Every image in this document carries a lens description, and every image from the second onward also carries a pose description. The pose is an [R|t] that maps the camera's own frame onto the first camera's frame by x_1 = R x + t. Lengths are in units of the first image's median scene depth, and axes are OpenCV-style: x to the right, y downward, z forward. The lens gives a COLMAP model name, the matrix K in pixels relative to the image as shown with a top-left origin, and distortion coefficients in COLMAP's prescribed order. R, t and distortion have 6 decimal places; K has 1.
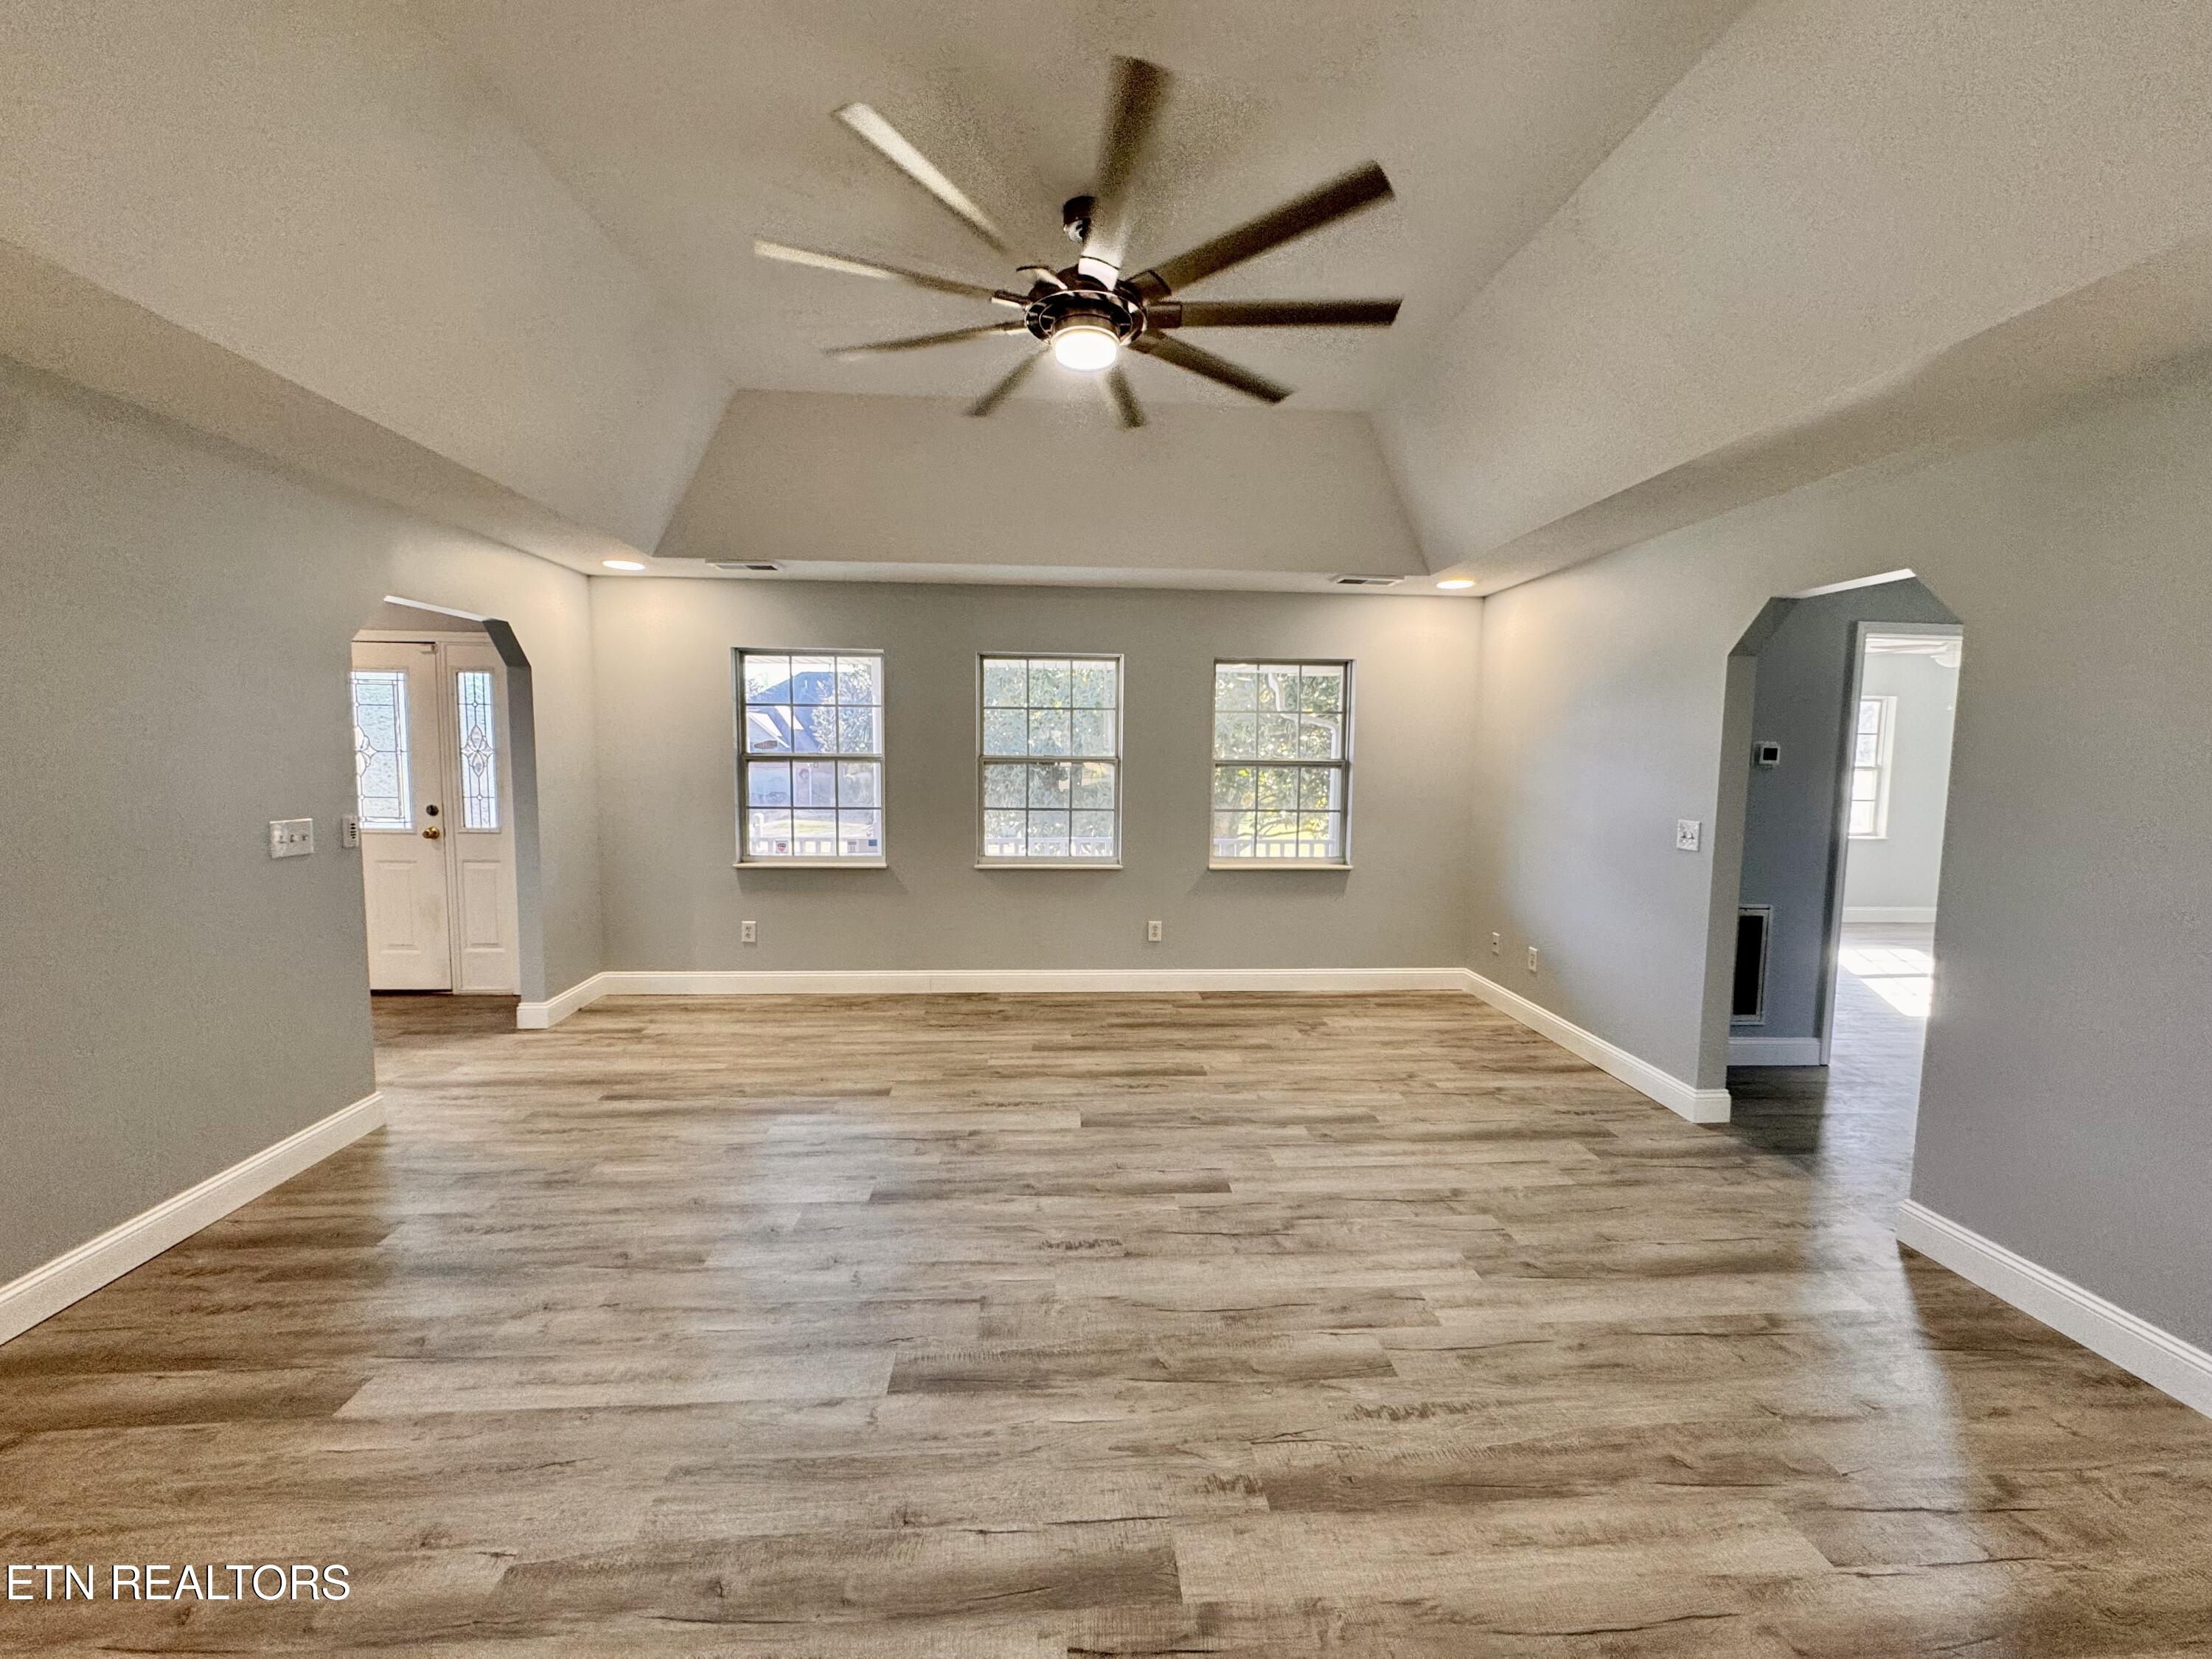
lens RADIAL K [[882.3, 0, 1106.0], [0, 882.3, 829.5], [0, 0, 1]] dist [-0.000291, -0.000032]
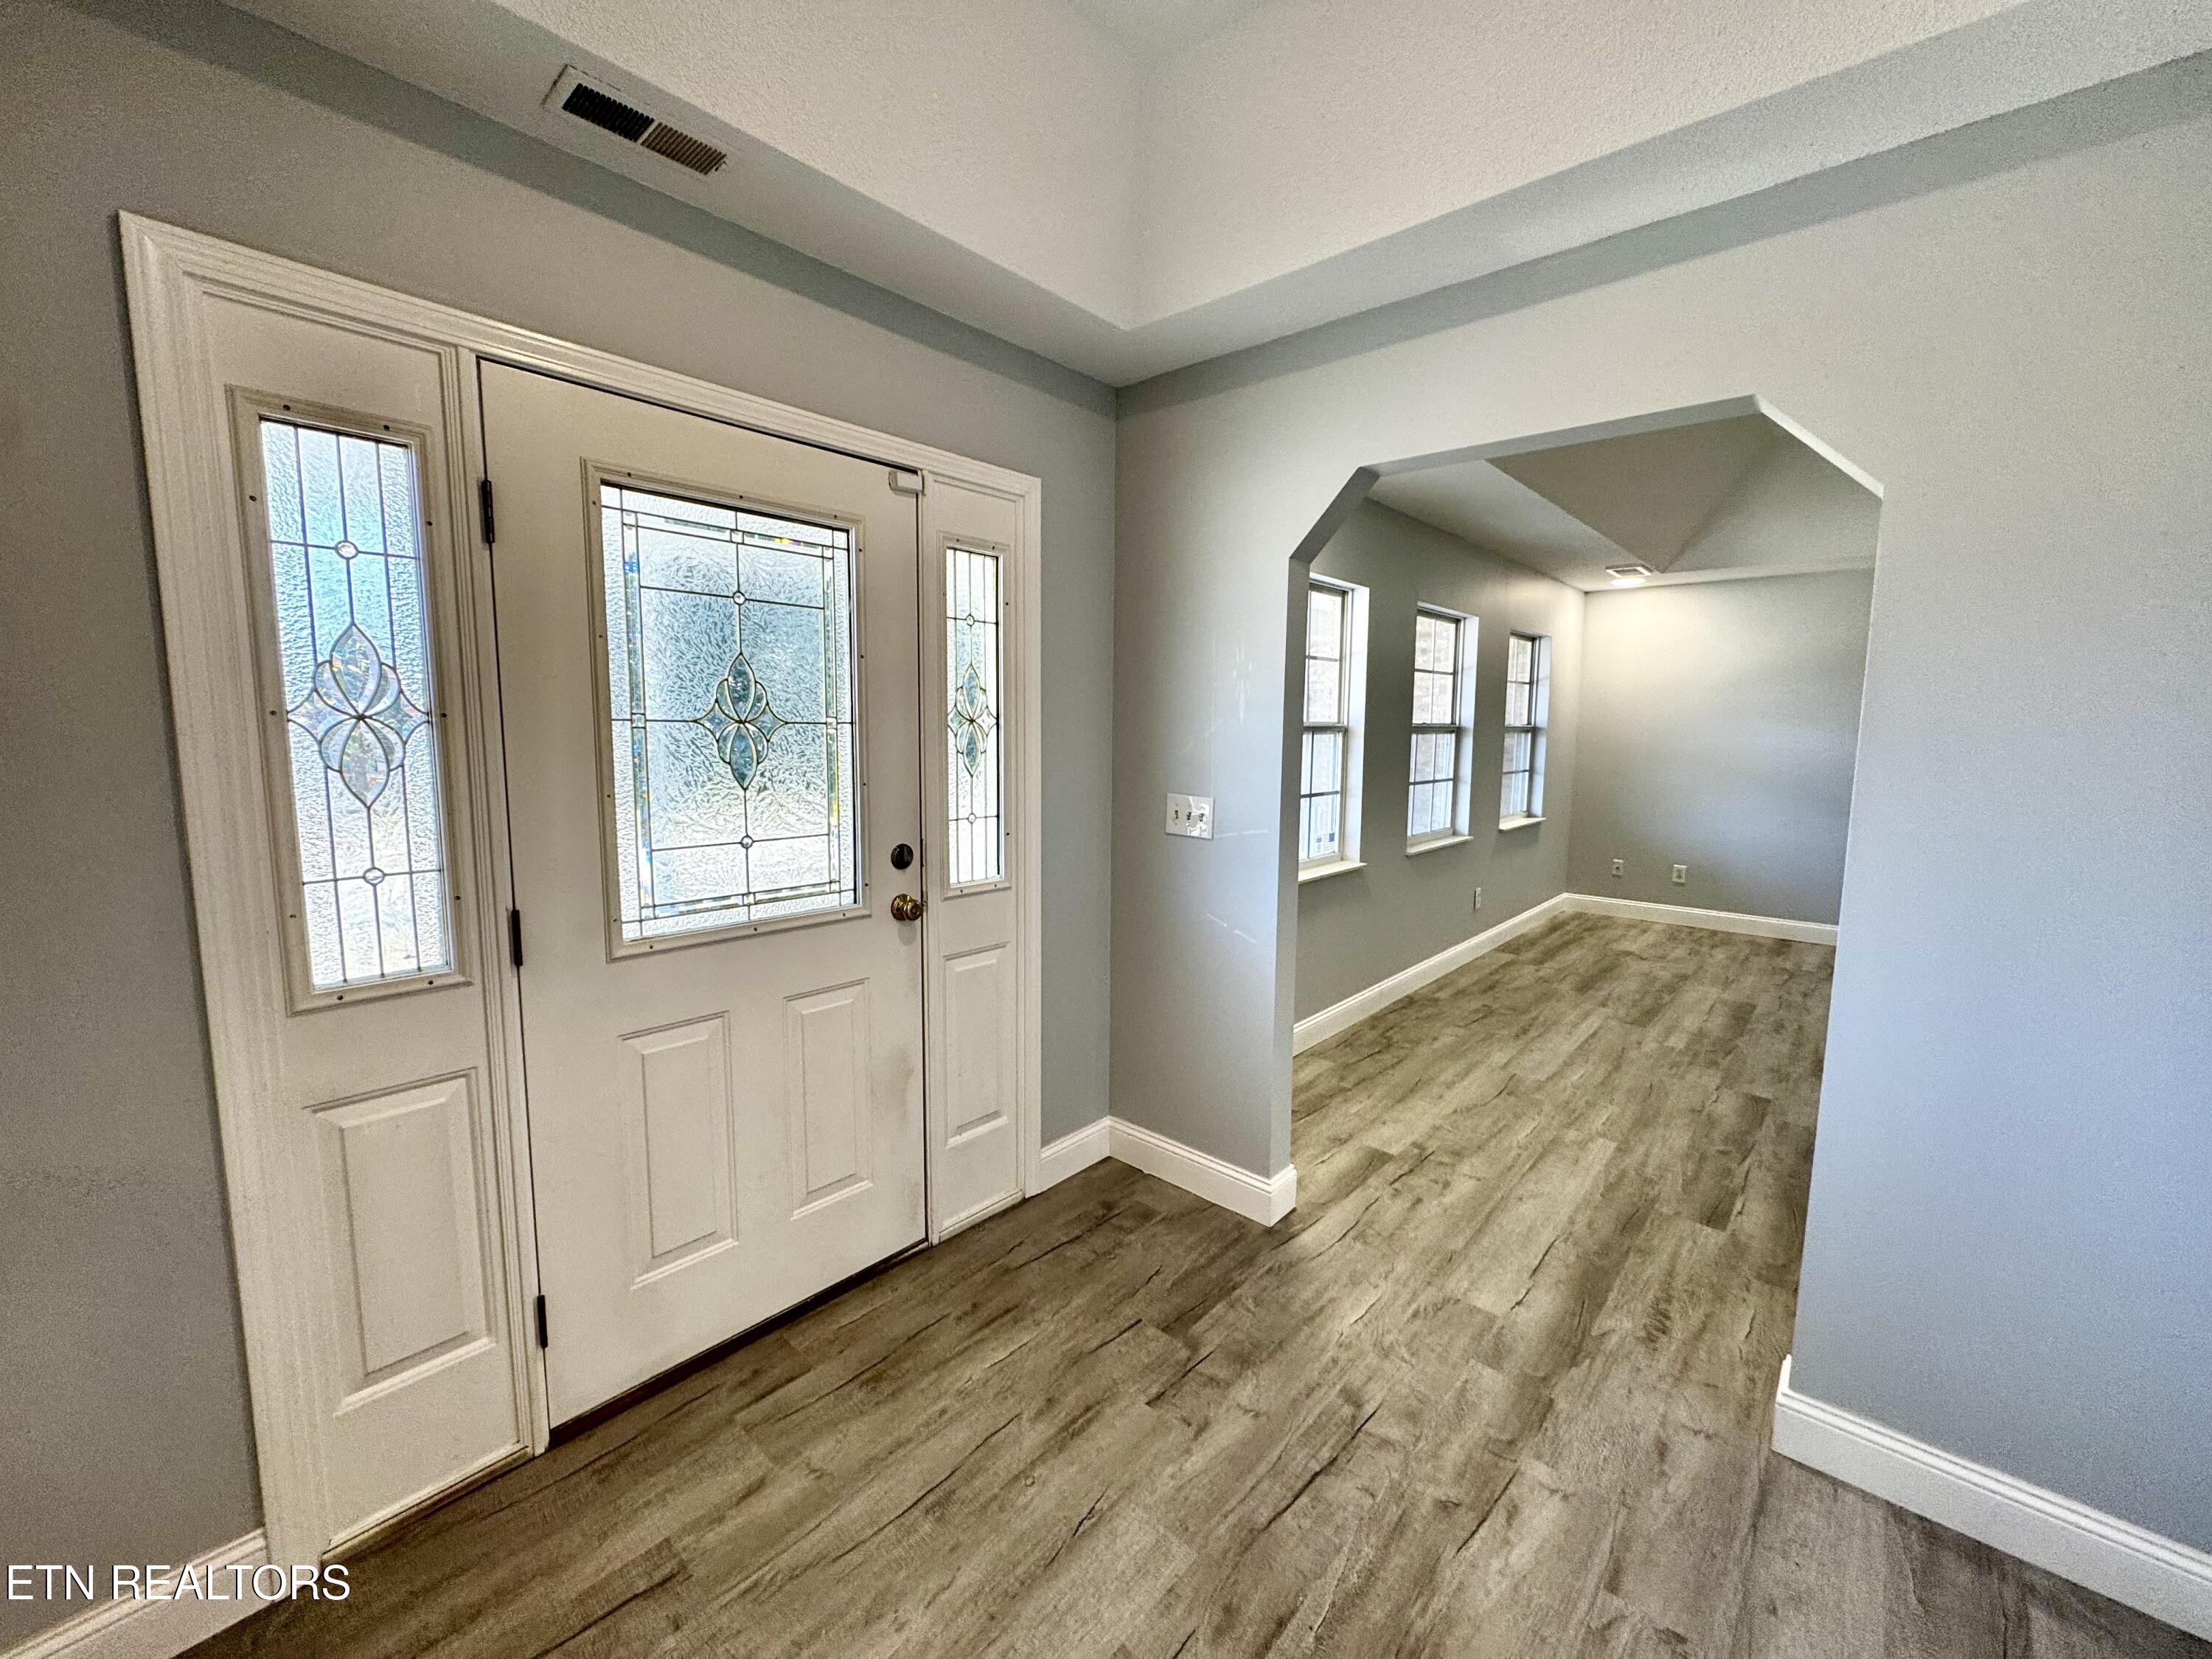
lens RADIAL K [[889.1, 0, 1106.0], [0, 889.1, 829.5], [0, 0, 1]] dist [0.019663, 0.000035]
pose [[0.711912, -0.091530, 0.696279, -1.083241], [0.069992, 0.995781, 0.059337, -0.058855], [-0.698772, 0.006491, 0.715315, 0.661230]]
